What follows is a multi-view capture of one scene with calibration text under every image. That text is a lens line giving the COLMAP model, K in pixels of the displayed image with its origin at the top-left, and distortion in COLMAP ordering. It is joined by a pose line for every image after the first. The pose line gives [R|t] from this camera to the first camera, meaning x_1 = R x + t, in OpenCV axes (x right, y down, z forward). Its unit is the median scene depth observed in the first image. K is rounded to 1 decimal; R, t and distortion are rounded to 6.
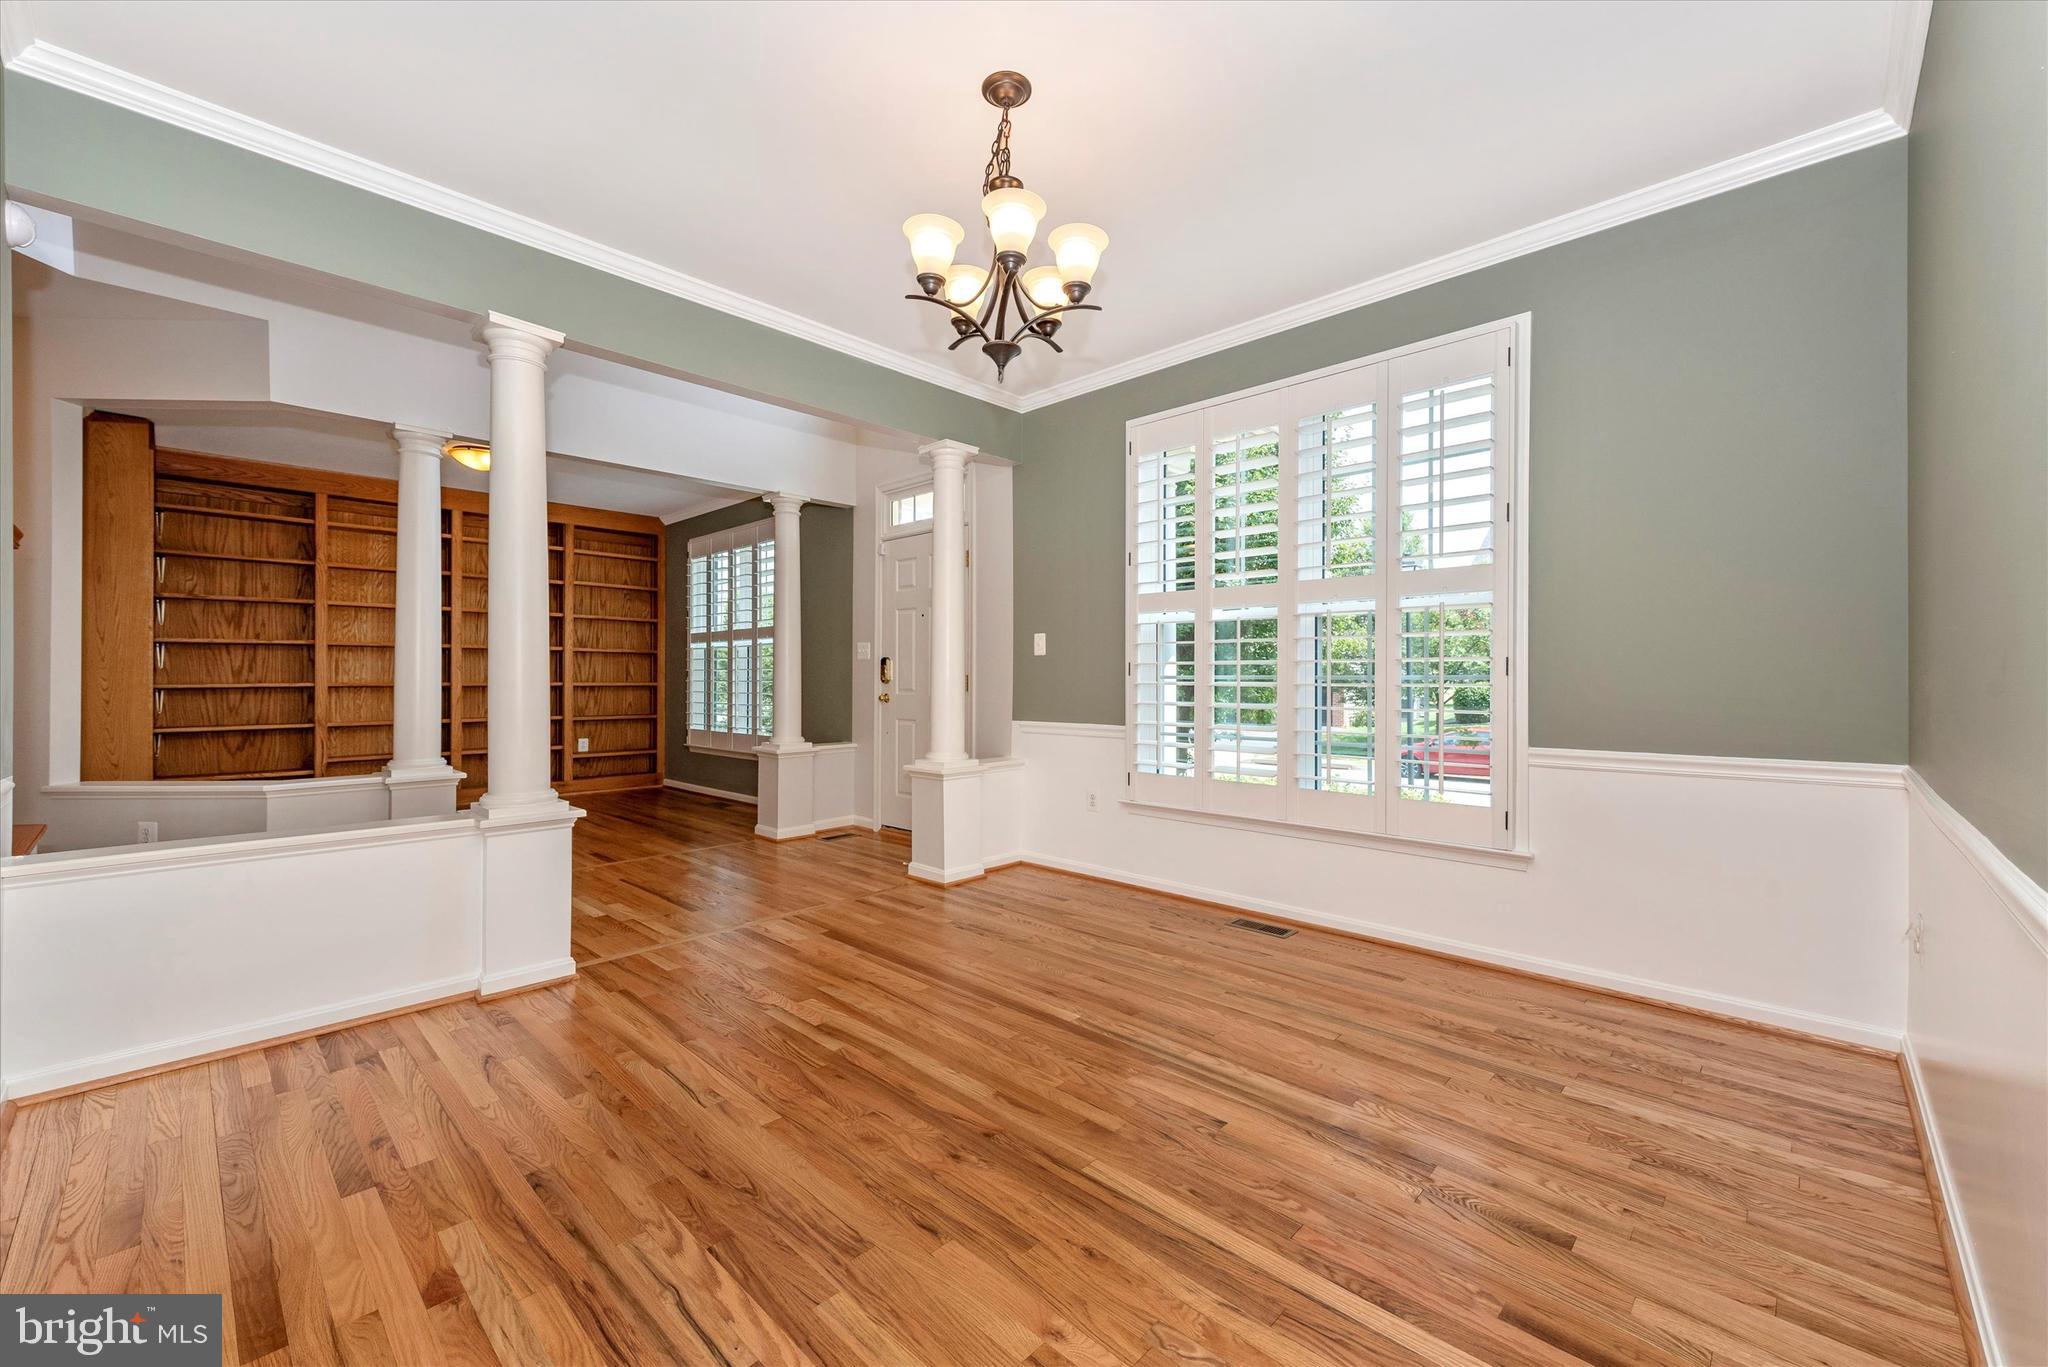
lens RADIAL K [[826.3, 0, 1020.1], [0, 826.3, 687.3], [0, 0, 1]] dist [0.008897, -0.000194]
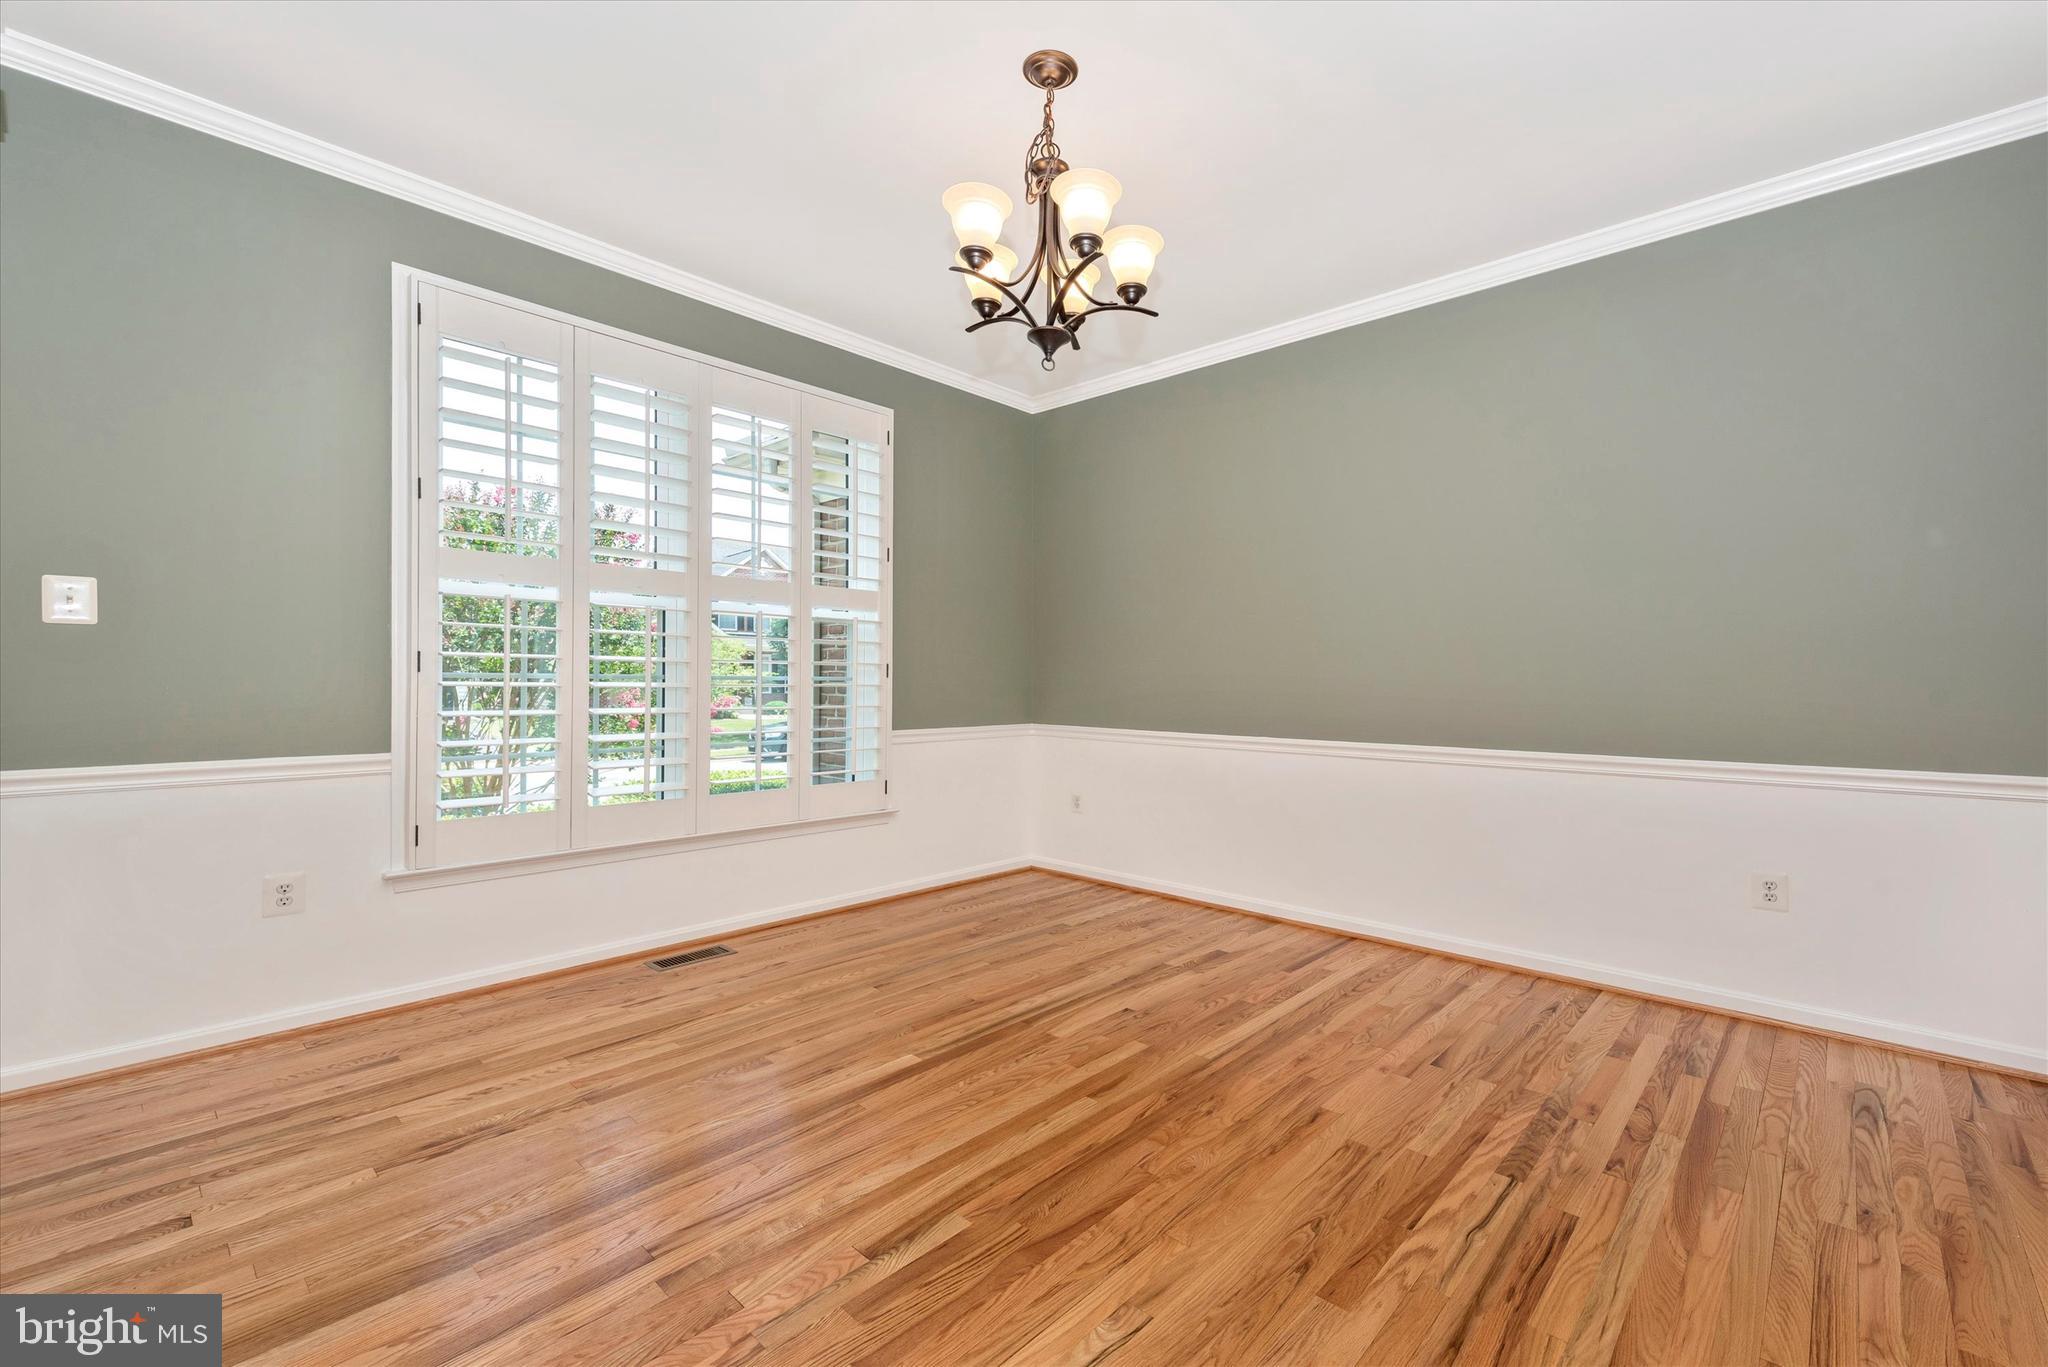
lens RADIAL K [[849.9, 0, 1023.5], [0, 849.9, 680.4], [0, 0, 1]] dist [0.016757, -0.000187]
pose [[-0.008962, -0.002766, 0.999956, -1.070235], [0.002044, 0.999994, 0.002784, -0.016524], [-0.999958, 0.002069, -0.008957, 1.101498]]
